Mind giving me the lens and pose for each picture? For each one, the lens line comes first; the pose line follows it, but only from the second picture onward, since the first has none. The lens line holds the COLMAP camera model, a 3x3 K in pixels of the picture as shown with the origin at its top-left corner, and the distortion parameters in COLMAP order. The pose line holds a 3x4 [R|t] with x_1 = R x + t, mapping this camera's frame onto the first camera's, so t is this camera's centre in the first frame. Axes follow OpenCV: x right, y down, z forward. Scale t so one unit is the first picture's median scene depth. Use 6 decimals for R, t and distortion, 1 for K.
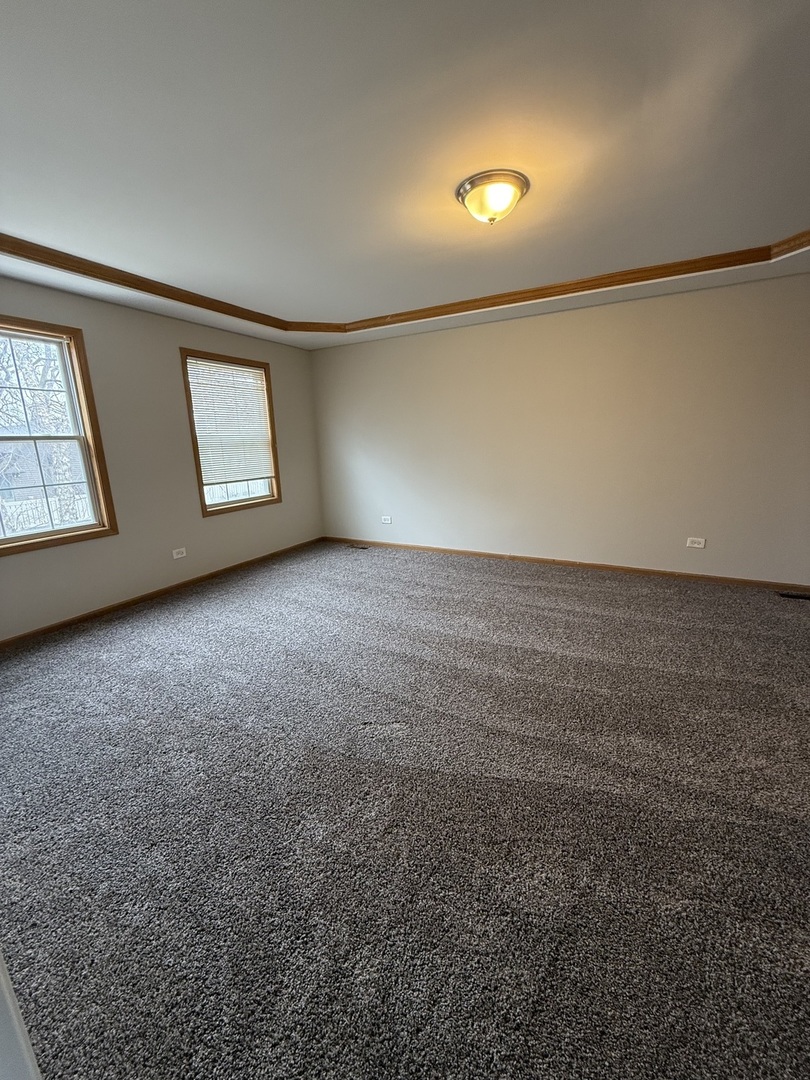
lens RADIAL K [[428.4, 0, 416.3], [0, 428.4, 543.1], [0, 0, 1]] dist [-0.003274, 0.000680]
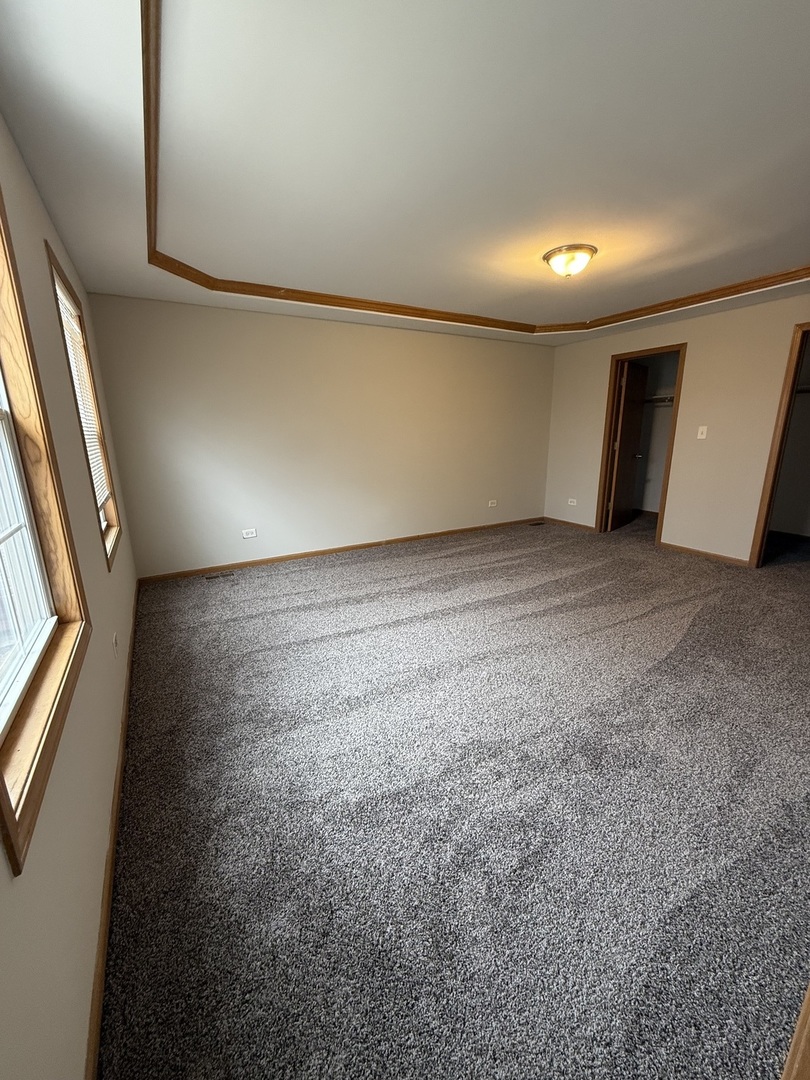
lens RADIAL K [[428.4, 0, 397.1], [0, 428.4, 539.8], [0, 0, 1]] dist [-0.003274, 0.000680]
pose [[0.536797, -0.188715, 0.822336, -0.814756], [0.200057, 0.975338, 0.093236, -0.084774], [-0.819650, 0.114465, 0.561312, 0.431693]]
